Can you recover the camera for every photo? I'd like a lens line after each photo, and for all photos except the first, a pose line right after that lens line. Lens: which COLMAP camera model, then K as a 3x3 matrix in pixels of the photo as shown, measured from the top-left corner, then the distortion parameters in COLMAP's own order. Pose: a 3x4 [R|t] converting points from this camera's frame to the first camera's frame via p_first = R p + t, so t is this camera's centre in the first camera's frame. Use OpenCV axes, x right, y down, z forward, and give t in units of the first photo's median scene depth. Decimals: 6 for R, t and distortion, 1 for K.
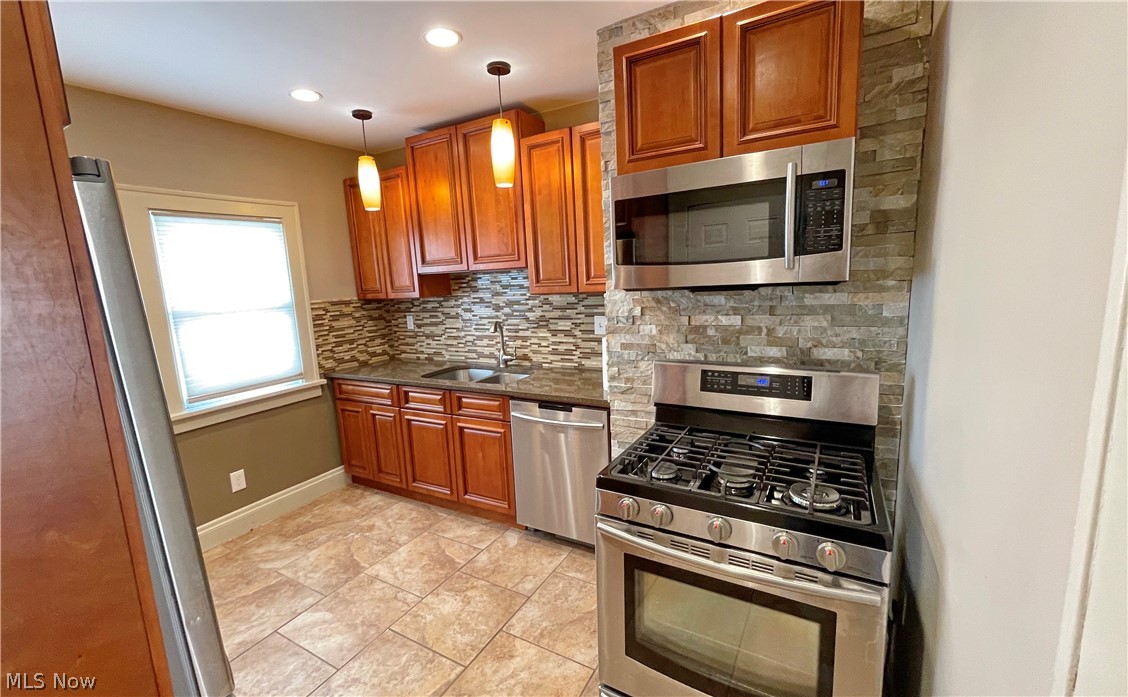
lens RADIAL K [[455.9, 0, 561.2], [0, 455.9, 348.1], [0, 0, 1]] dist [-0.007345, 0.001132]
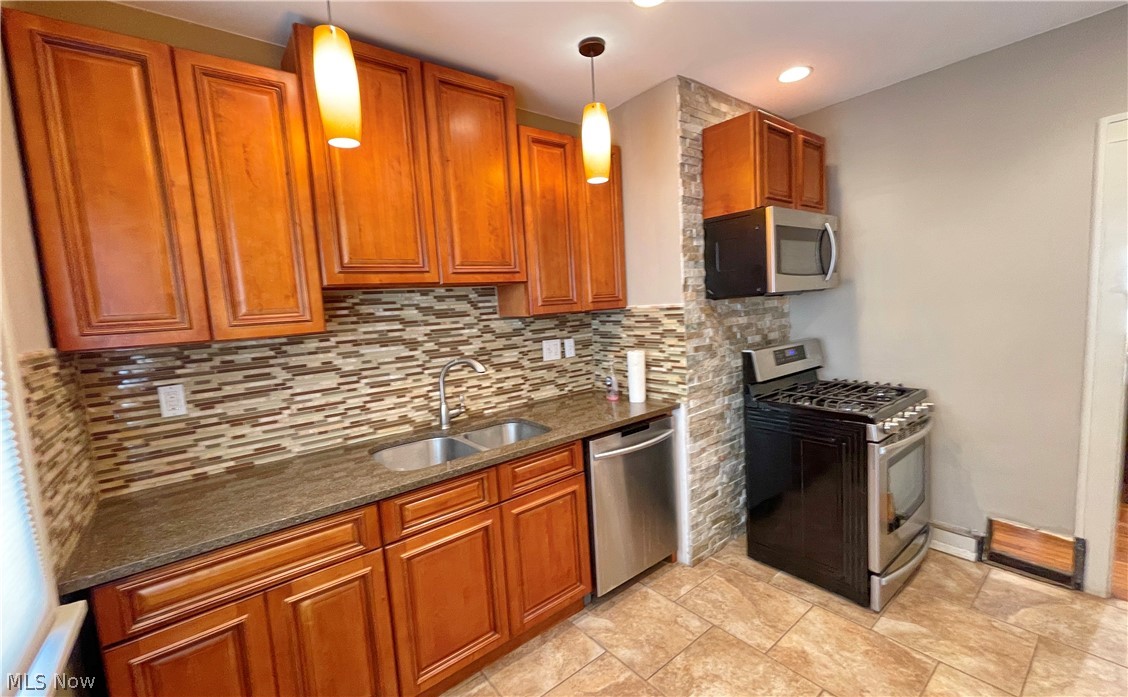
lens RADIAL K [[455.9, 0, 560.2], [0, 455.9, 348.7], [0, 0, 1]] dist [-0.007345, 0.001132]
pose [[0.384831, -0.069152, 0.920393, -0.700220], [0.182956, 0.983118, -0.002632, -0.043702], [-0.904672, 0.169405, 0.390986, 0.576202]]
